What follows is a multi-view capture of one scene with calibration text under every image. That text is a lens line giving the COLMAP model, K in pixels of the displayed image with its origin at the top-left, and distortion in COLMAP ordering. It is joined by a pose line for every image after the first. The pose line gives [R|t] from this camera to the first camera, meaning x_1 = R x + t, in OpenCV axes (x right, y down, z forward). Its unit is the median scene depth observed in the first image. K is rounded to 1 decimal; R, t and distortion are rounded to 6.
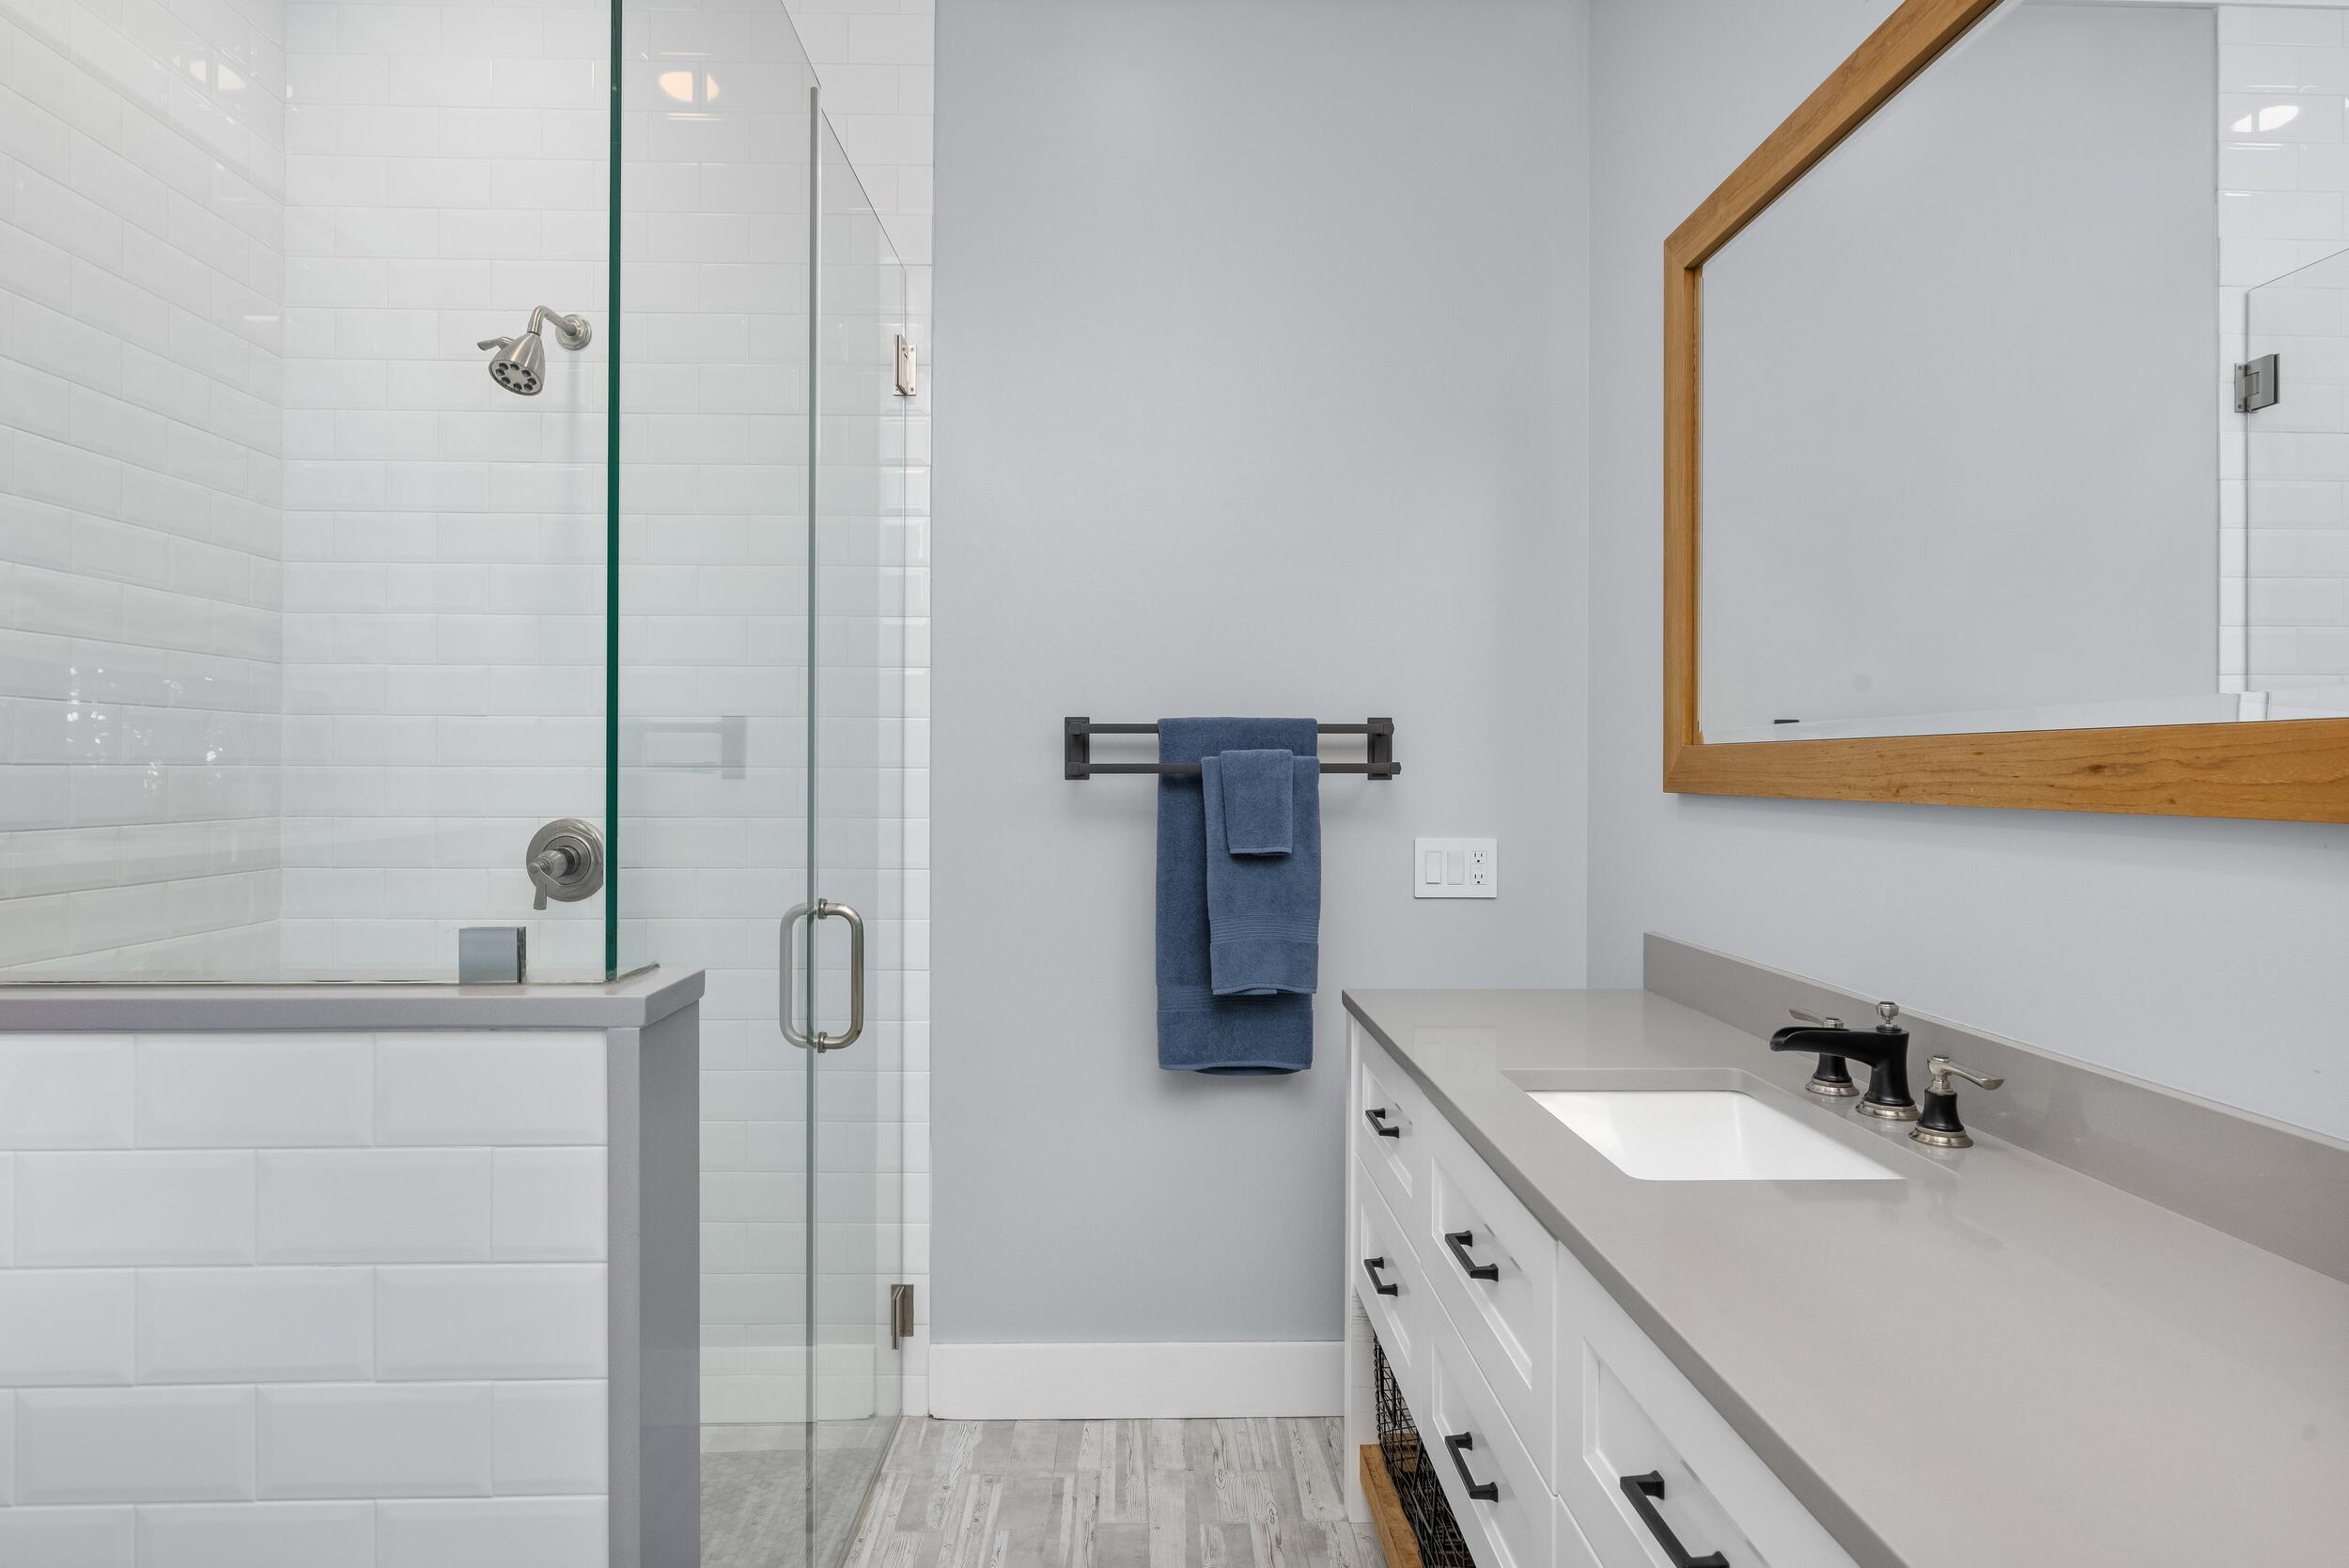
lens RADIAL K [[1256.9, 0, 1174.3], [0, 1256.9, 763.1], [0, 0, 1]] dist [-0.001810, 0.000388]
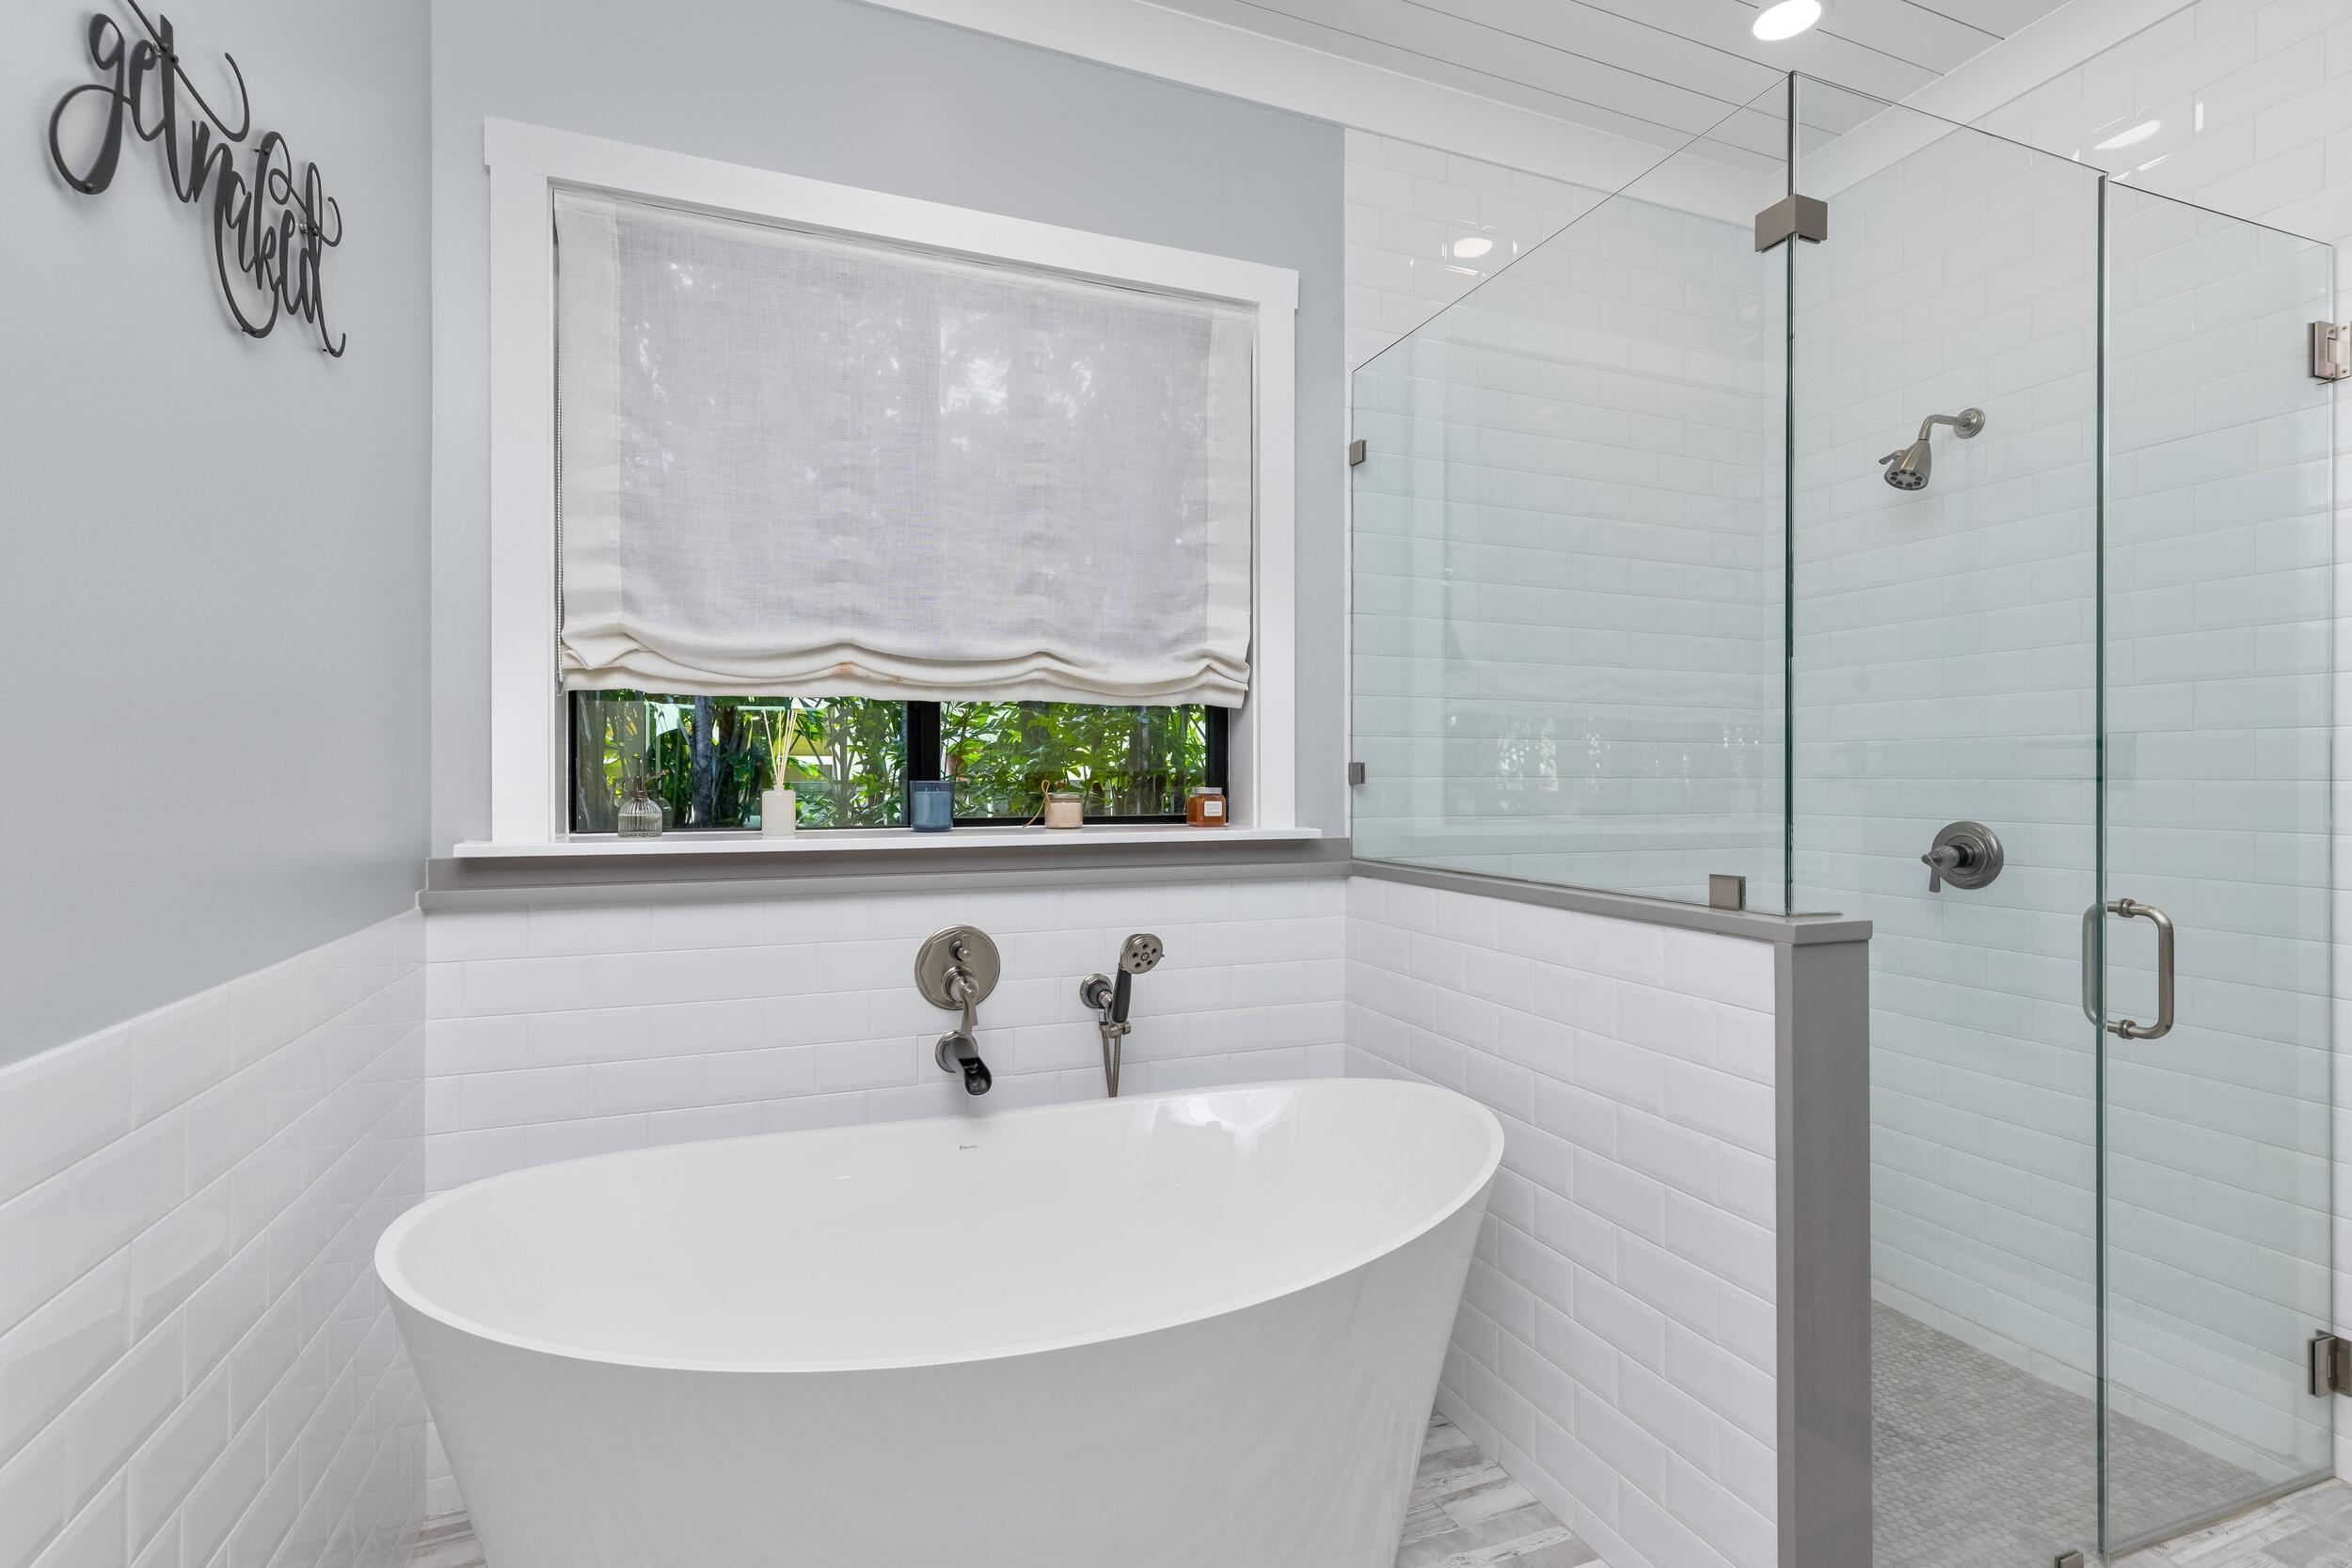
lens RADIAL K [[1062.9, 0, 1172.9], [0, 1062.9, 780.6], [0, 0, 1]] dist [0.000022, 0.000043]
pose [[0.331210, 0.002150, -0.943555, 0.272340], [0.001325, 0.999995, 0.002744, 0.000431], [0.943556, -0.002160, 0.331206, -0.081980]]
